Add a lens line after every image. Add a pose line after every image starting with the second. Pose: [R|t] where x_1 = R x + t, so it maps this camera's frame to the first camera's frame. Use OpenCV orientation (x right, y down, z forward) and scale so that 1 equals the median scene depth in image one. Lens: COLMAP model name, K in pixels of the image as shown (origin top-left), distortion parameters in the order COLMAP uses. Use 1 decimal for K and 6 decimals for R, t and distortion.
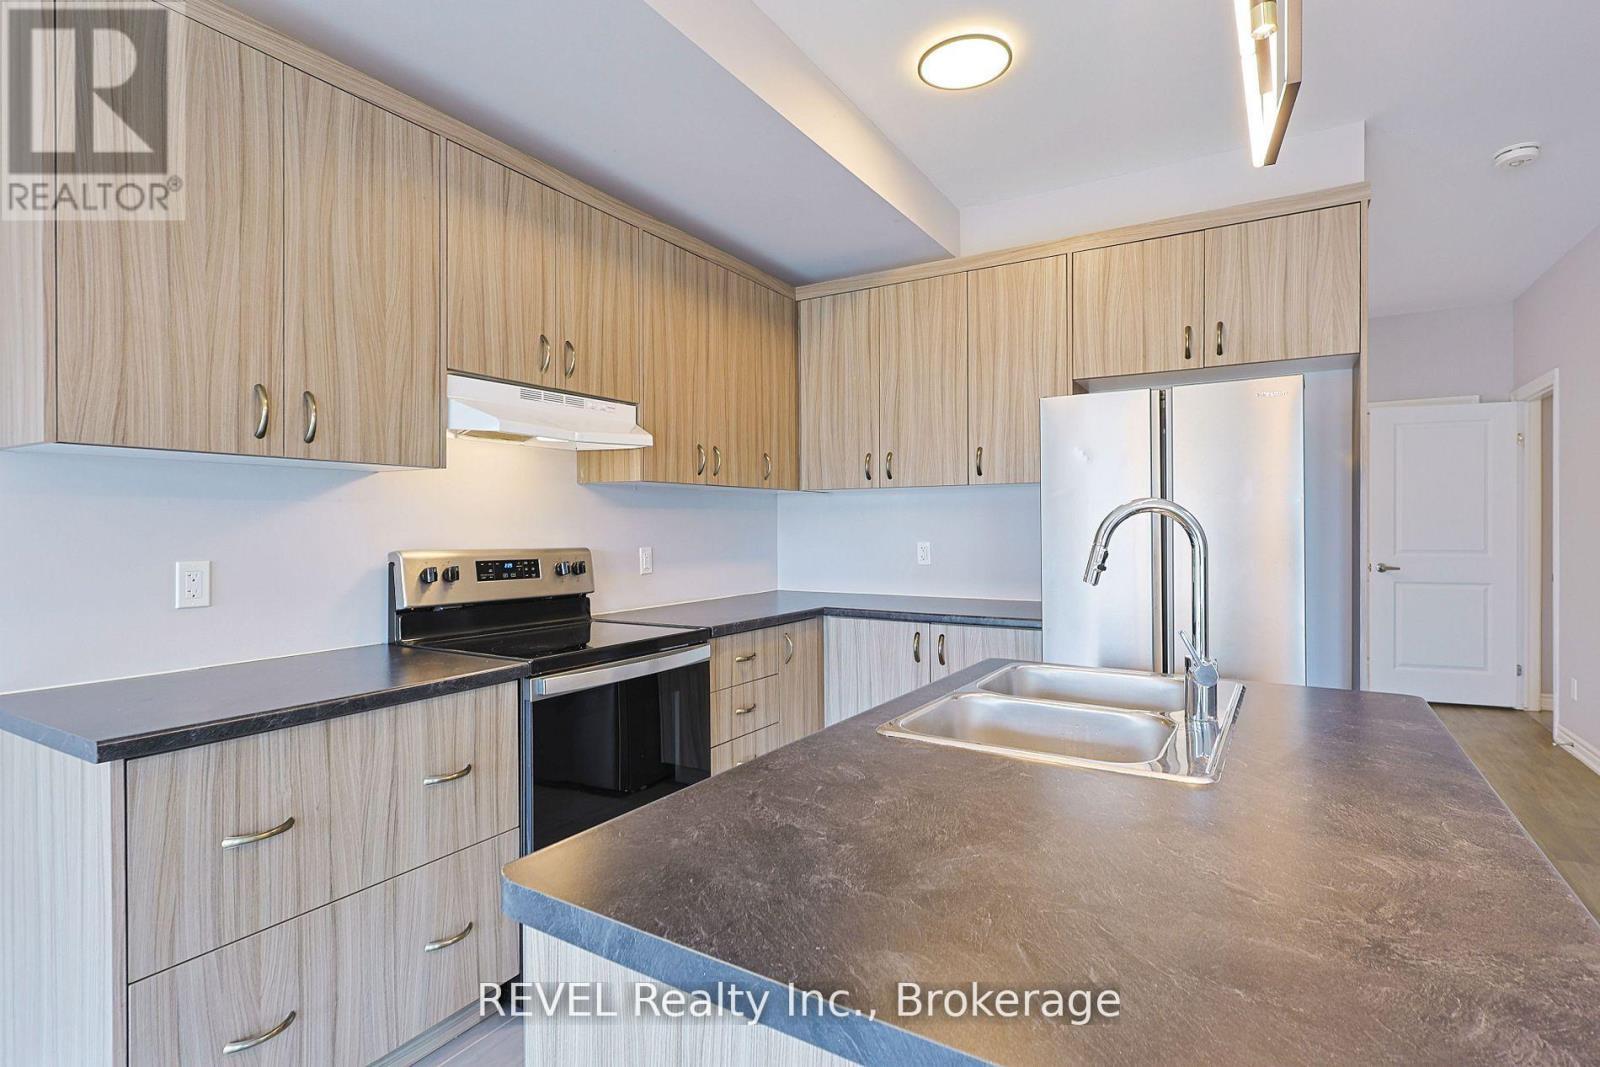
lens RADIAL K [[780.2, 0, 802.3], [0, 780.2, 528.1], [0, 0, 1]] dist [-0.005968, 0.000196]
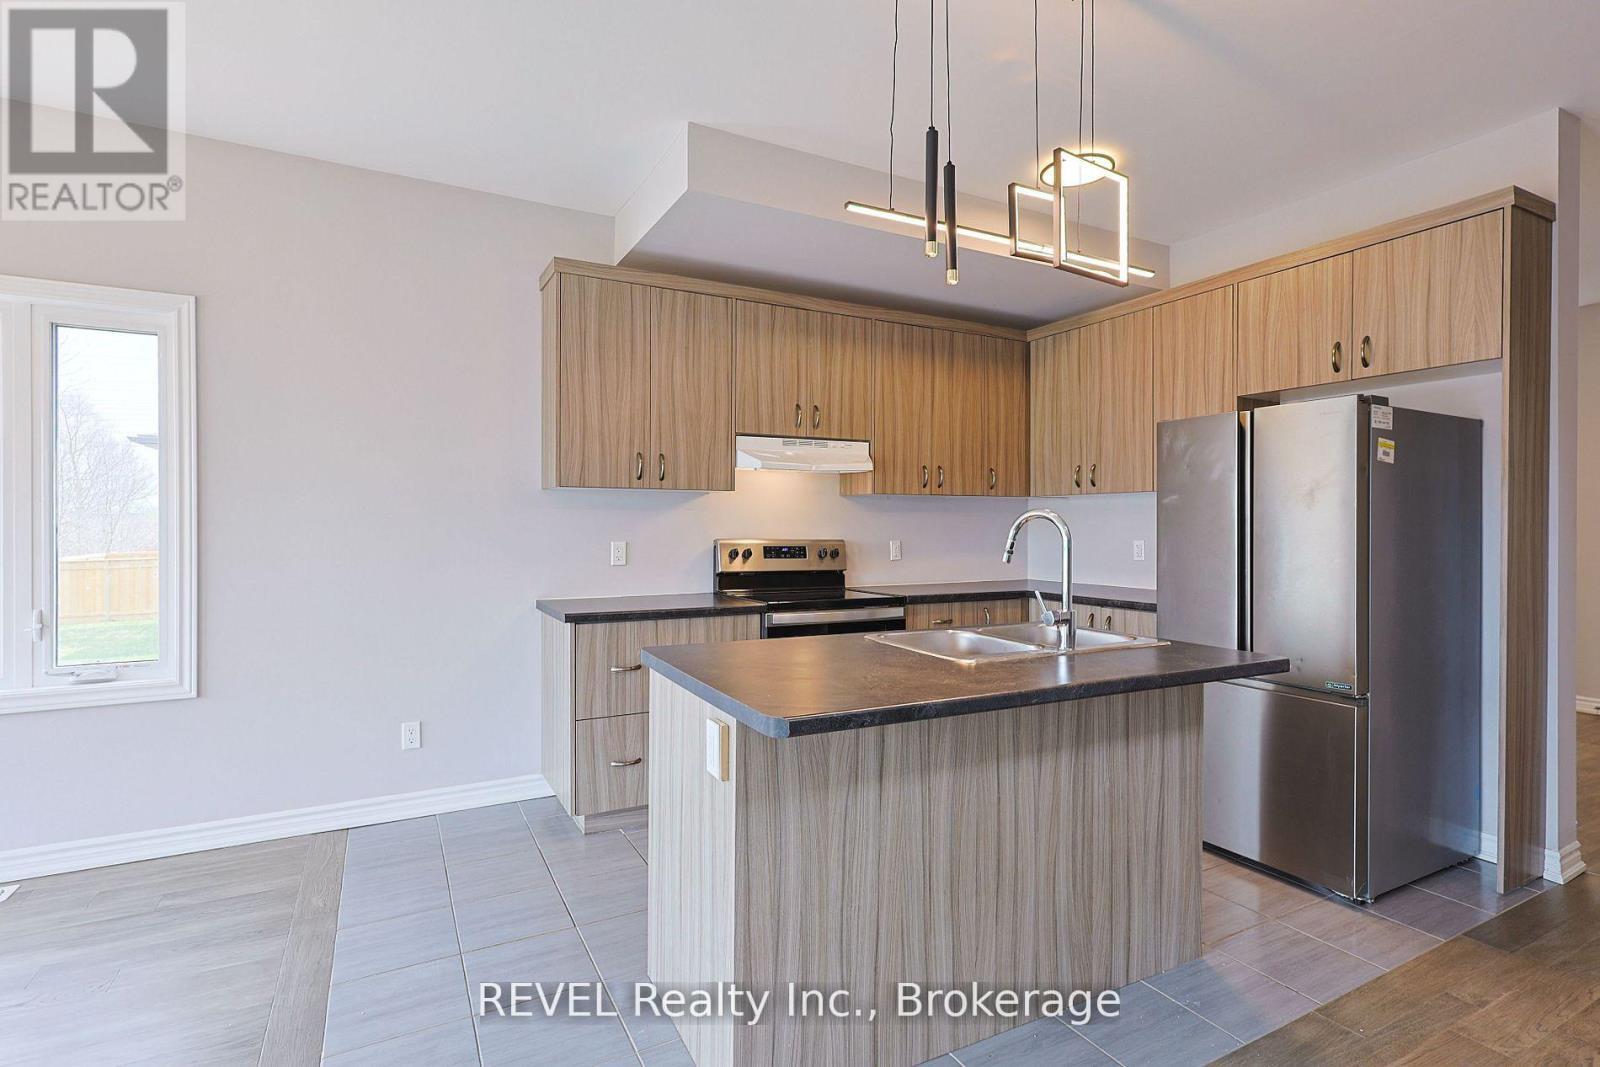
lens RADIAL K [[780.2, 0, 800.8], [0, 780.2, 528.1], [0, 0, 1]] dist [-0.005968, 0.000196]
pose [[0.857590, 0.007809, -0.514274, 0.437994], [-0.007587, 0.999968, 0.002532, 0.000289], [0.514277, 0.001730, 0.857622, -0.318036]]
